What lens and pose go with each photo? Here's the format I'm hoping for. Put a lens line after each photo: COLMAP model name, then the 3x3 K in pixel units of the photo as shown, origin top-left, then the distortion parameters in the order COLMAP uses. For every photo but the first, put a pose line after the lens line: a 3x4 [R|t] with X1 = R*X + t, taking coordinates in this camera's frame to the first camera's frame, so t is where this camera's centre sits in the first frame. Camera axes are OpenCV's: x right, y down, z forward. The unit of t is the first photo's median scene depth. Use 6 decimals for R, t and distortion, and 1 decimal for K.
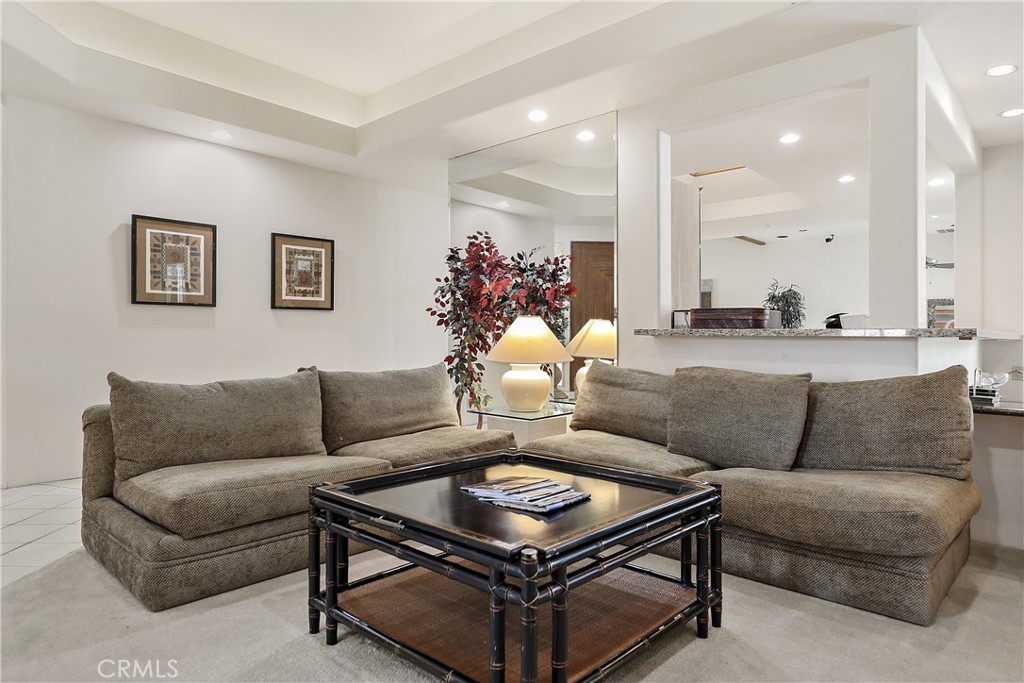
lens RADIAL K [[616.7, 0, 512.0], [0, 616.7, 341.5], [0, 0, 1]] dist [0.004111, 0.001094]
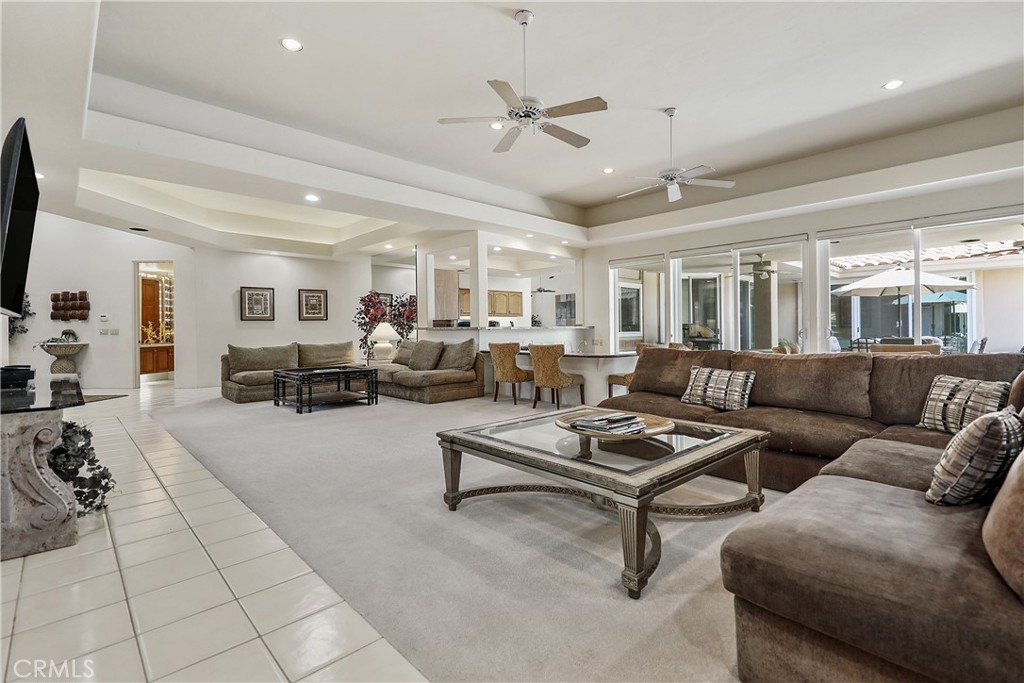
lens RADIAL K [[463.5, 0, 516.4], [0, 463.5, 327.8], [0, 0, 1]] dist [0.001039, 0.000029]
pose [[0.998292, -0.018061, -0.055557, 0.631205], [0.017644, 0.999812, -0.007986, 0.005128], [0.055690, 0.006992, 0.998424, -0.857961]]
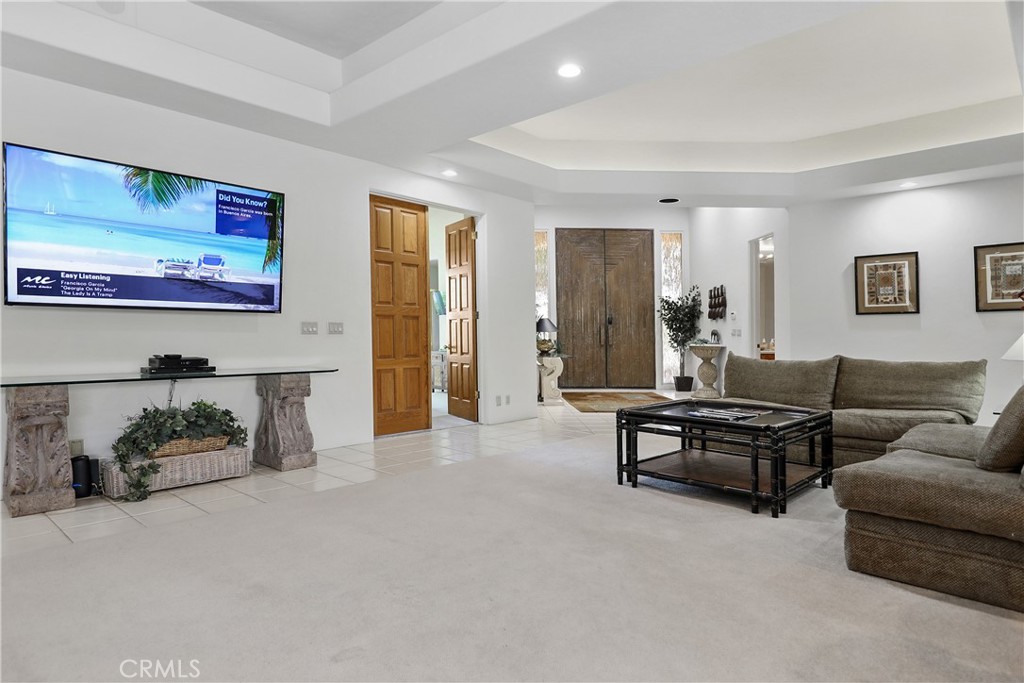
lens RADIAL K [[594.4, 0, 512.0], [0, 594.4, 341.5], [0, 0, 1]] dist [0.001744, 0.000325]
pose [[-0.008696, 0.002178, -0.999960, 0.835564], [-0.009541, 0.999952, 0.002260, 0.009512], [0.999917, 0.009561, -0.008675, 0.156735]]
